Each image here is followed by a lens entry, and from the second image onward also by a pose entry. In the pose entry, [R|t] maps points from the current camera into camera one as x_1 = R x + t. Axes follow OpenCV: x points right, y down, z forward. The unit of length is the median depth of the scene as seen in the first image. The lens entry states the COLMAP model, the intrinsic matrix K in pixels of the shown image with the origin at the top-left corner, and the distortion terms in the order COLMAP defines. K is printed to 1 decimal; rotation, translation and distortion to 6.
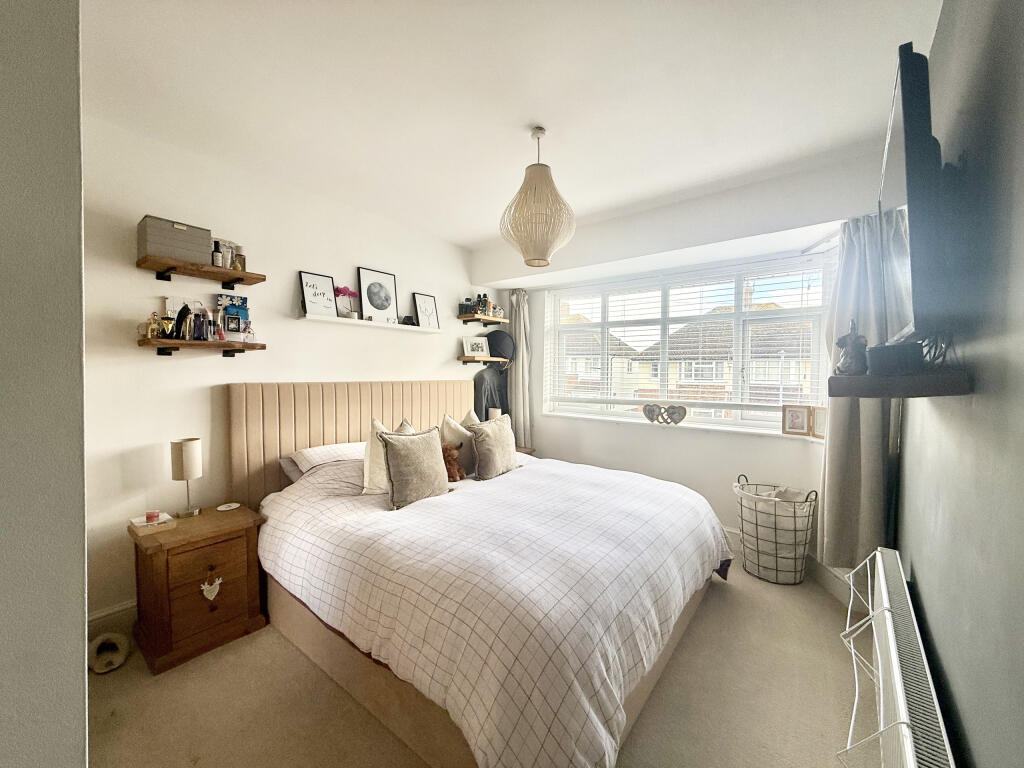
lens RADIAL K [[403.5, 0, 512.0], [0, 403.5, 384.0], [0, 0, 1]] dist [-0.000939, -0.000102]
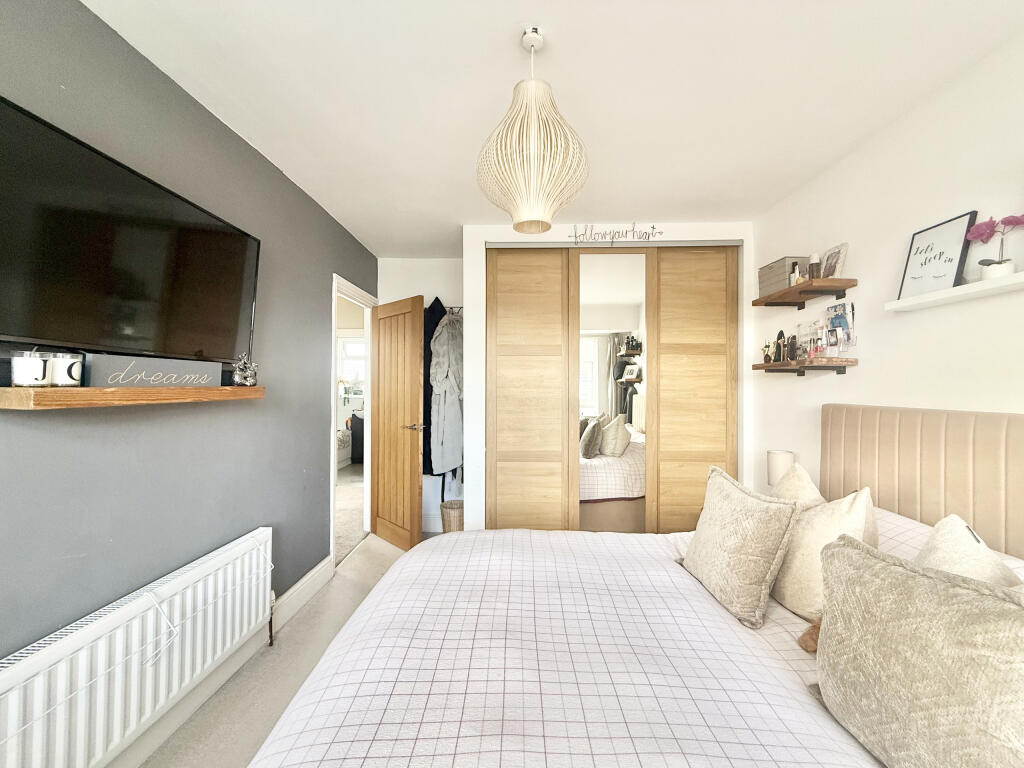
lens RADIAL K [[403.5, 0, 512.0], [0, 403.5, 384.0], [0, 0, 1]] dist [-0.000939, -0.000102]
pose [[-0.787036, -0.008936, -0.616843, 0.436074], [-0.028332, 0.999364, 0.021672, -0.043838], [0.616256, 0.034534, -0.786788, 1.277882]]
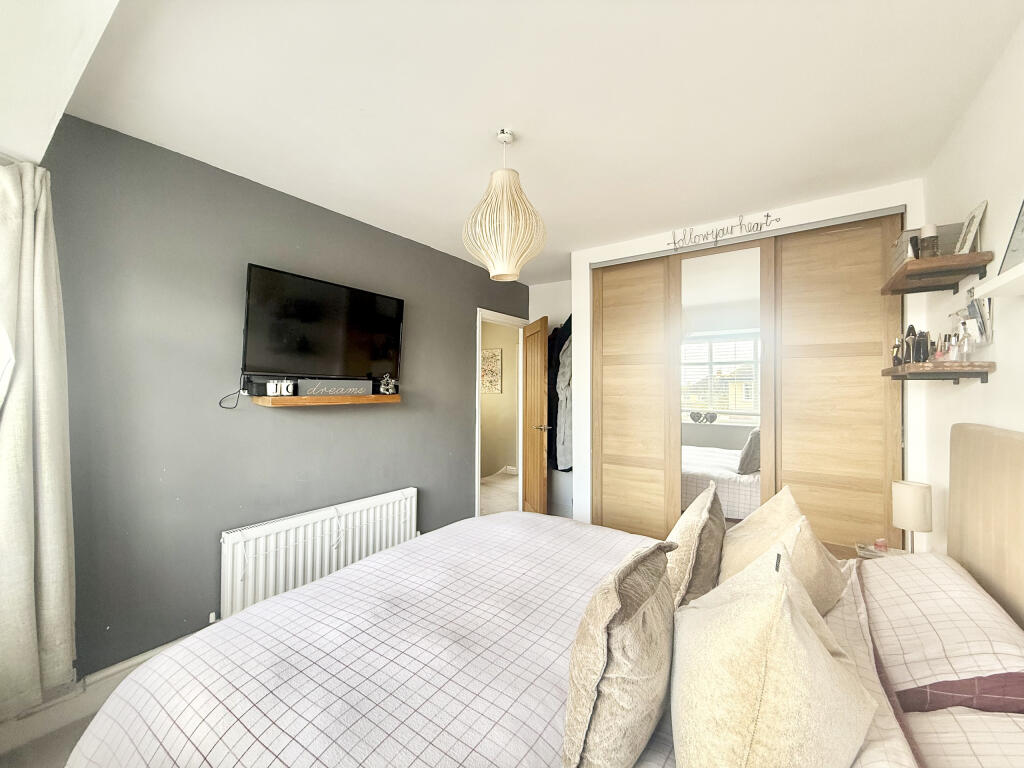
lens RADIAL K [[403.5, 0, 512.0], [0, 403.5, 384.0], [0, 0, 1]] dist [-0.000939, -0.000102]
pose [[-0.995943, -0.007993, -0.089635, 0.111121], [-0.010290, 0.999630, 0.025197, -0.074098], [0.089400, 0.026017, -0.995656, 1.603320]]
